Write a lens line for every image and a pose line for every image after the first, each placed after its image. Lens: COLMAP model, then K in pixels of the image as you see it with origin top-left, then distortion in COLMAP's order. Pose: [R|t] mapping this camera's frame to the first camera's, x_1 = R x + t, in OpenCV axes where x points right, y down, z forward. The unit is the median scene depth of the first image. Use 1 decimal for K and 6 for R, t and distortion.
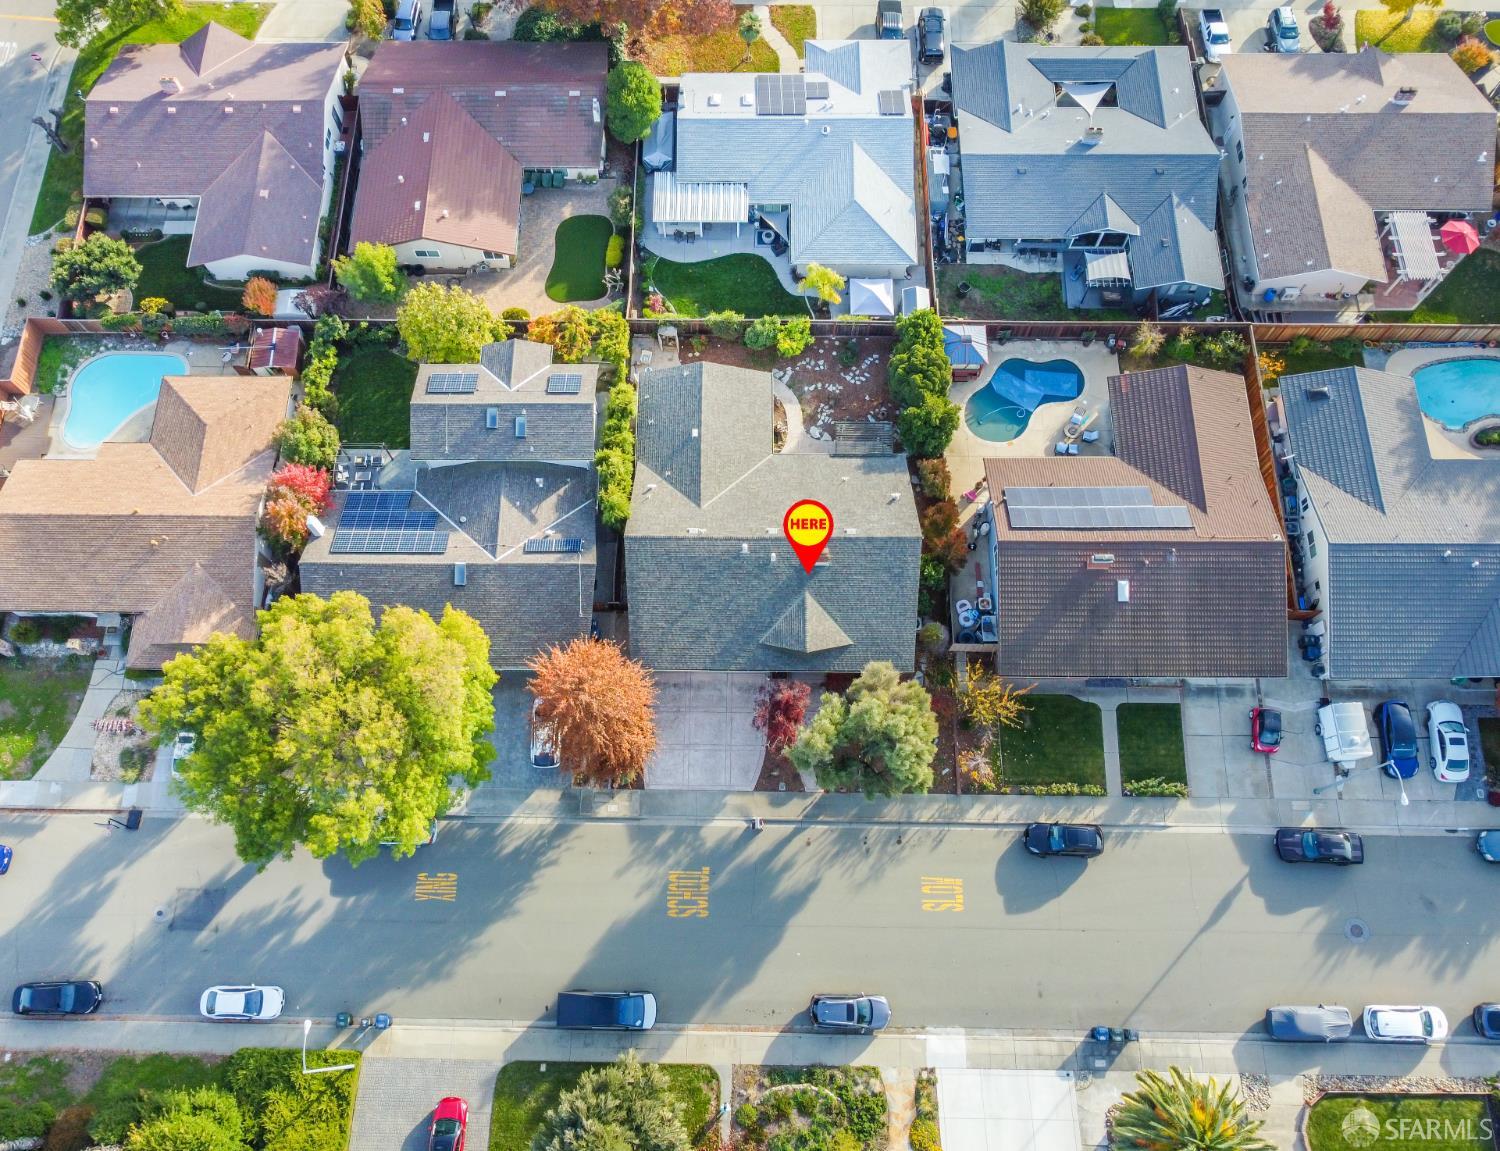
lens RADIAL K [[1124.5, 0, 747.3], [0, 1124.5, 574.8], [0, 0, 1]] dist [-0.000844, -0.009494]
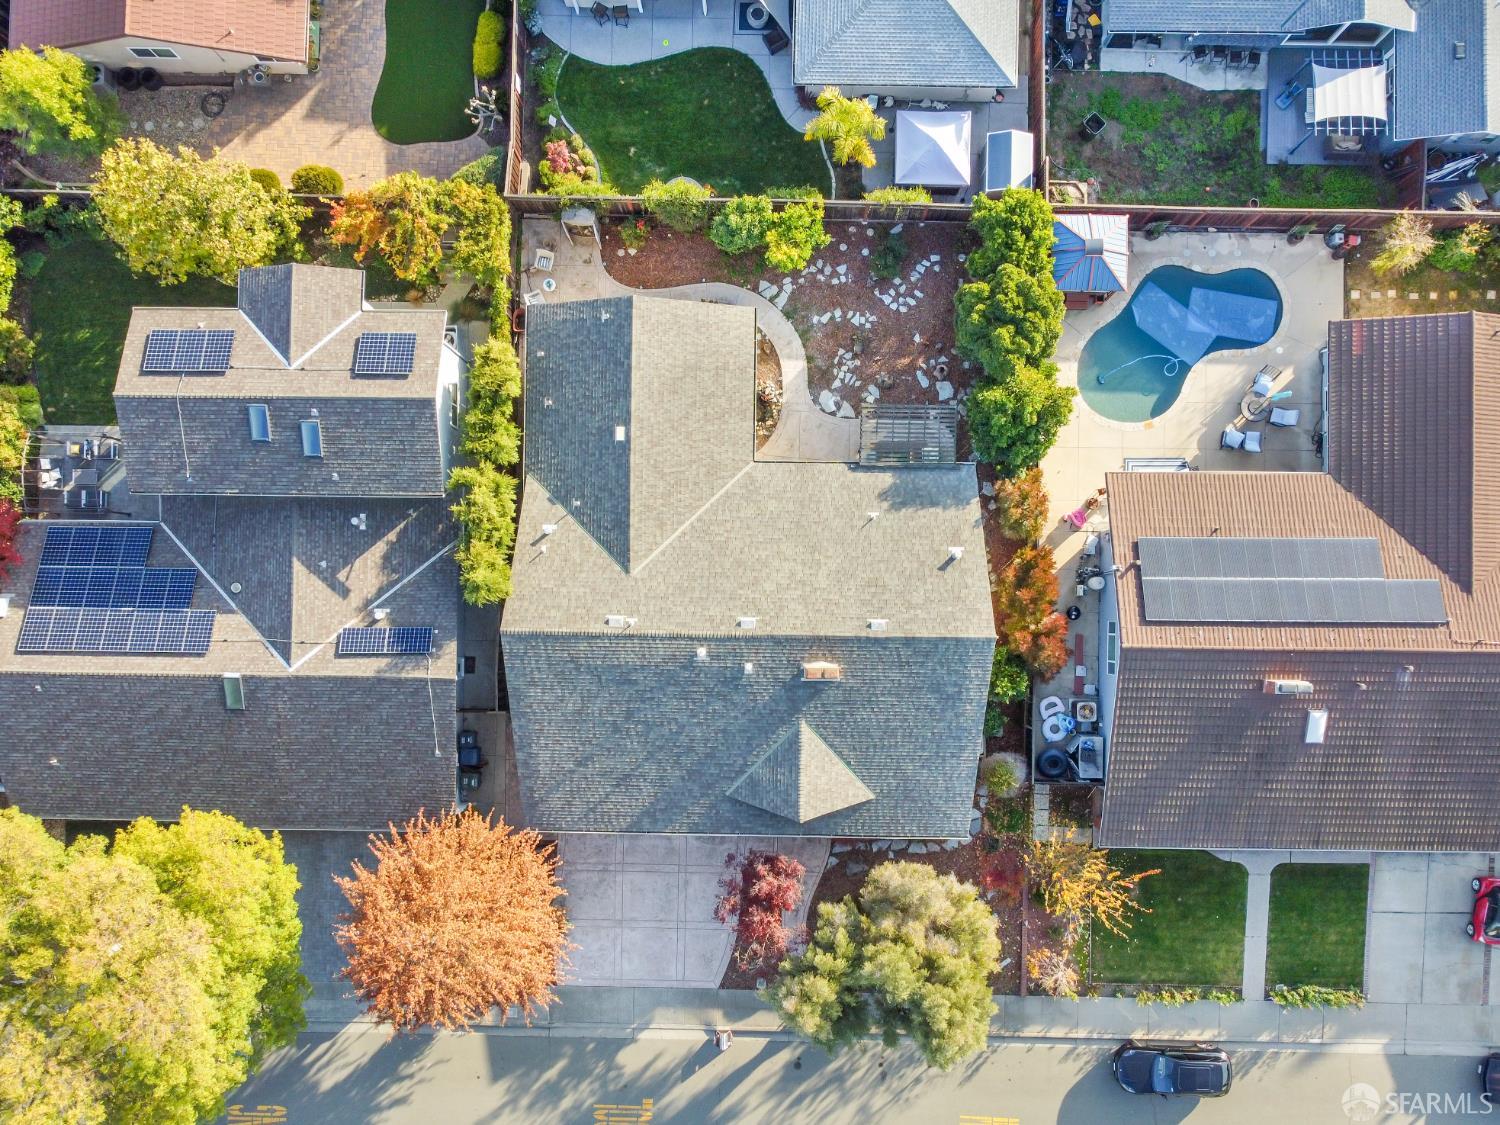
lens RADIAL K [[1134.8, 0, 783.7], [0, 1134.8, 588.0], [0, 0, 1]] dist [0.000687, -0.008651]
pose [[0.999940, 0.010777, 0.002090, 0.038546], [-0.010875, 0.946536, 0.322415, -0.241706], [0.001496, -0.322418, 0.946596, 0.413129]]
